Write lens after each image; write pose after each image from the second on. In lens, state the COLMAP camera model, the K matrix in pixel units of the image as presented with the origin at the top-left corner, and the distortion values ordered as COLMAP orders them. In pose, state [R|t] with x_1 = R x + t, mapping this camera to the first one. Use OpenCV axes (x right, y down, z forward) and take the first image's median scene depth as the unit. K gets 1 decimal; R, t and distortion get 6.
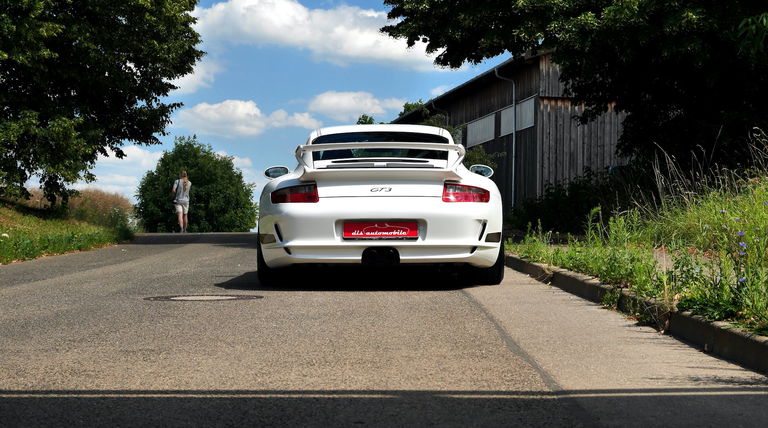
lens RADIAL K [[1631.4, 0, 384.0], [0, 1631.4, 214.0], [0, 0, 1]] dist [0.009499, 0.000855]
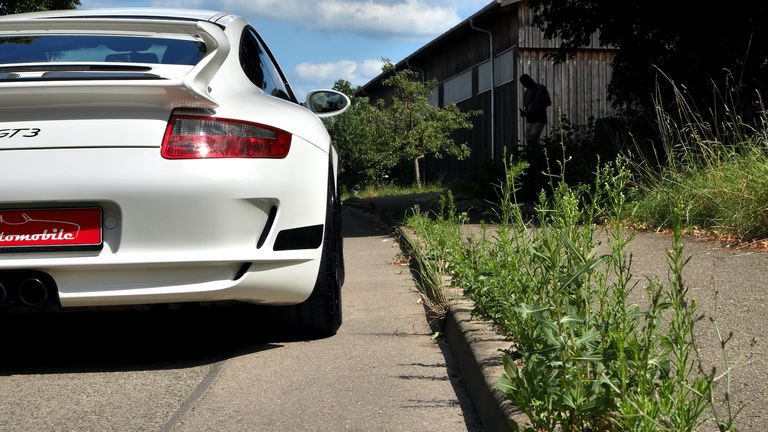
lens RADIAL K [[1597.5, 0, 384.0], [0, 1597.5, 216.0], [0, 0, 1]] dist [-0.024074, -0.034191]
pose [[0.999749, -0.022393, 0.000435, 0.089964], [0.022378, 0.999517, 0.021559, -0.000329], [-0.000918, -0.021544, 0.999767, 0.575375]]
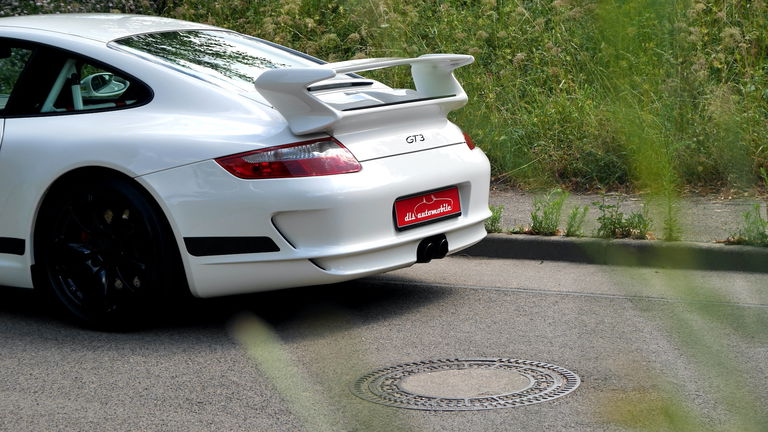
lens RADIAL K [[1779.9, 0, 384.0], [0, 1779.9, 216.0], [0, 0, 1]] dist [-0.004921, -0.075491]
pose [[0.532939, -0.116462, 0.838100, -0.536100], [0.037258, 0.992752, 0.114261, -0.059588], [-0.845333, -0.029668, 0.533416, 0.648625]]
